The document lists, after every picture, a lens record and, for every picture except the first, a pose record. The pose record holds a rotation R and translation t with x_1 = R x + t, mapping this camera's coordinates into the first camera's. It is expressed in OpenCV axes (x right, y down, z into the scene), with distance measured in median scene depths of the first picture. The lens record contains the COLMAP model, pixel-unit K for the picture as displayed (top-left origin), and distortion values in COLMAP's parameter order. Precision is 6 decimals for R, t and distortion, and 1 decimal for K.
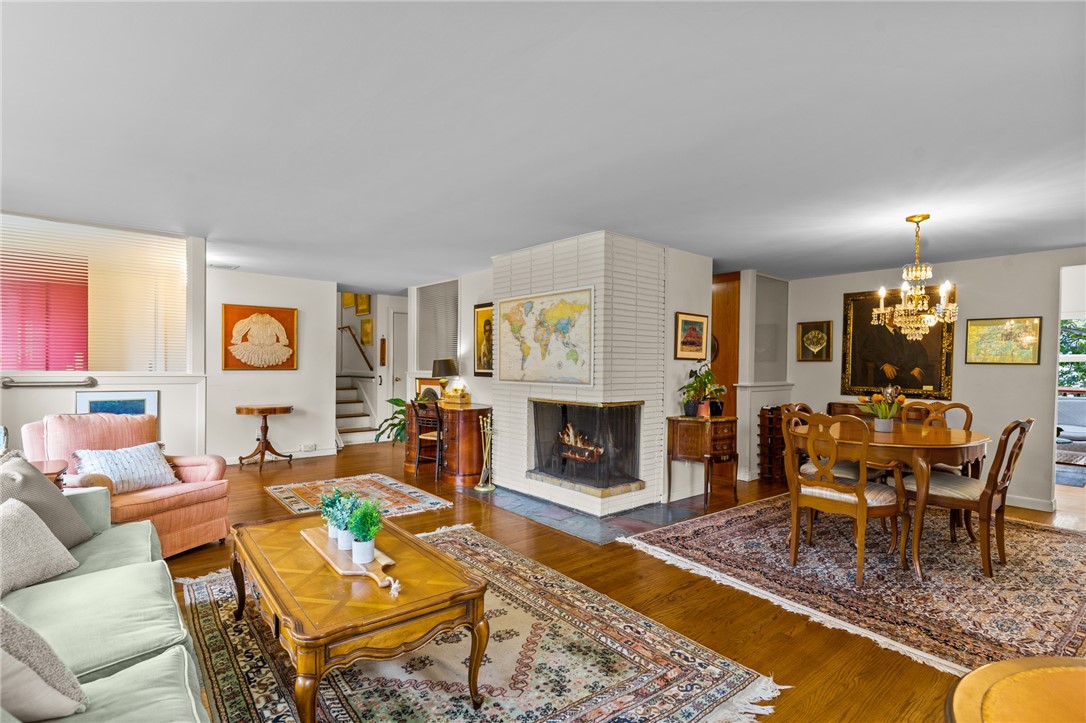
lens RADIAL K [[517.8, 0, 528.7], [0, 517.8, 374.7], [0, 0, 1]] dist [0.002096, 0.000542]
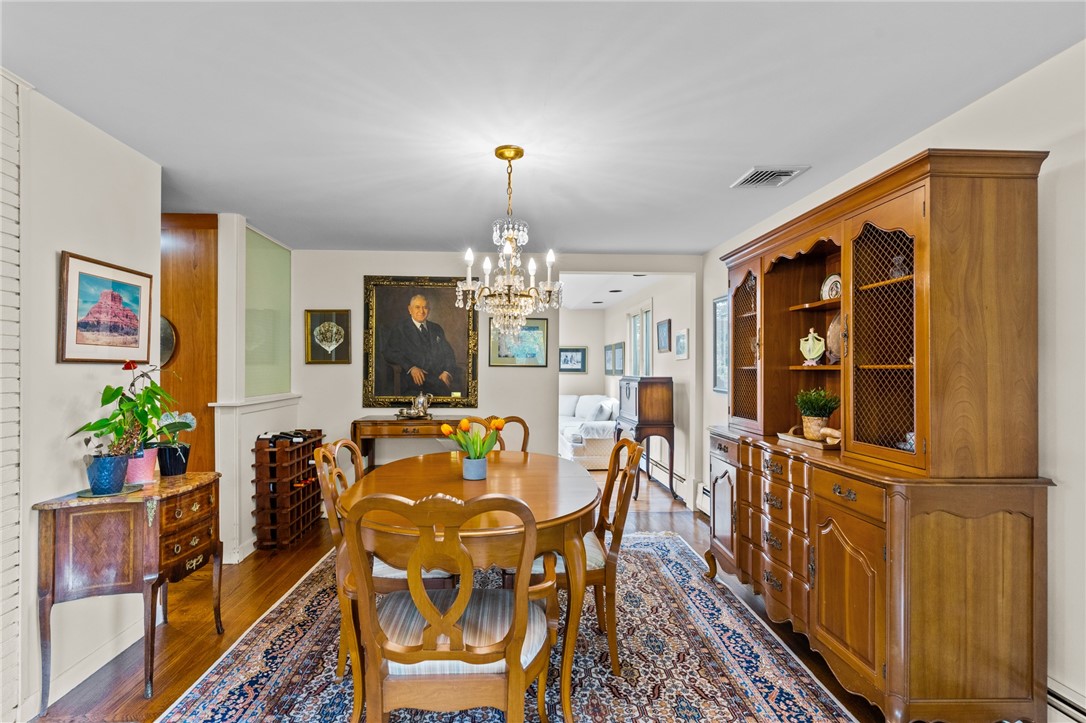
lens RADIAL K [[521.4, 0, 537.0], [0, 521.4, 365.0], [0, 0, 1]] dist [0.001101, -0.000103]
pose [[0.584088, -0.006247, 0.811666, 0.157053], [0.020347, 0.999769, -0.006947, -0.016225], [-0.811435, 0.020573, 0.584080, 0.414072]]
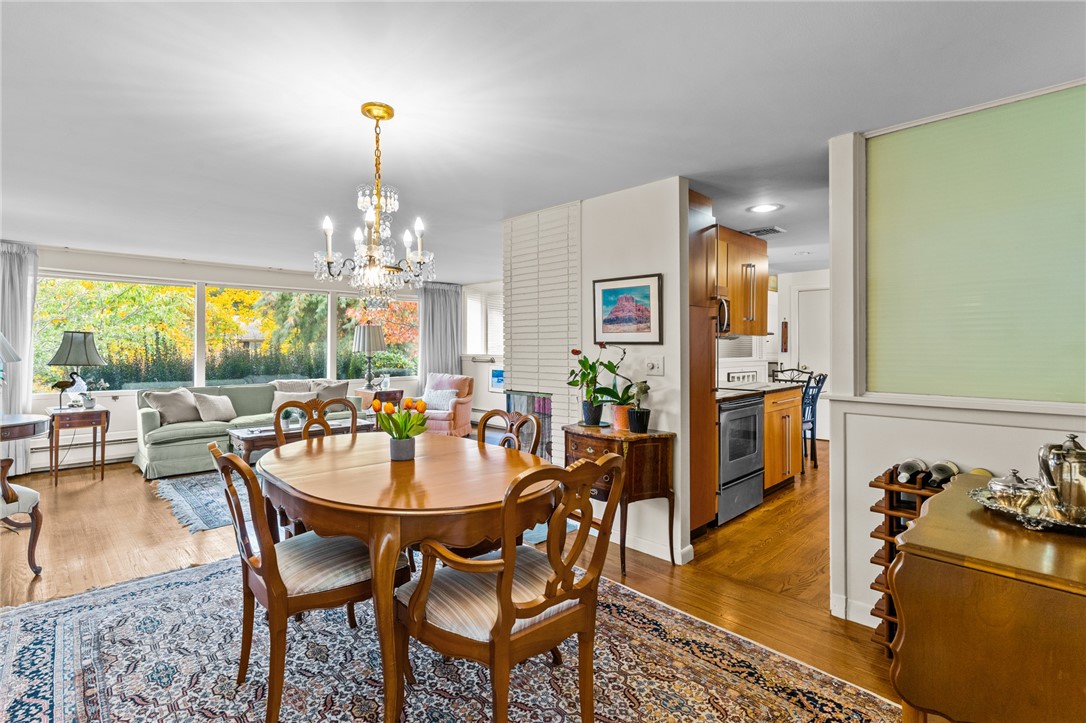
lens RADIAL K [[528.8, 0, 528.3], [0, 528.8, 342.5], [0, 0, 1]] dist [0.002495, 0.000390]
pose [[0.082288, -0.015760, -0.996484, 0.980432], [-0.018023, 0.999688, -0.017300, -0.016878], [0.996446, 0.019384, 0.081979, 0.803613]]
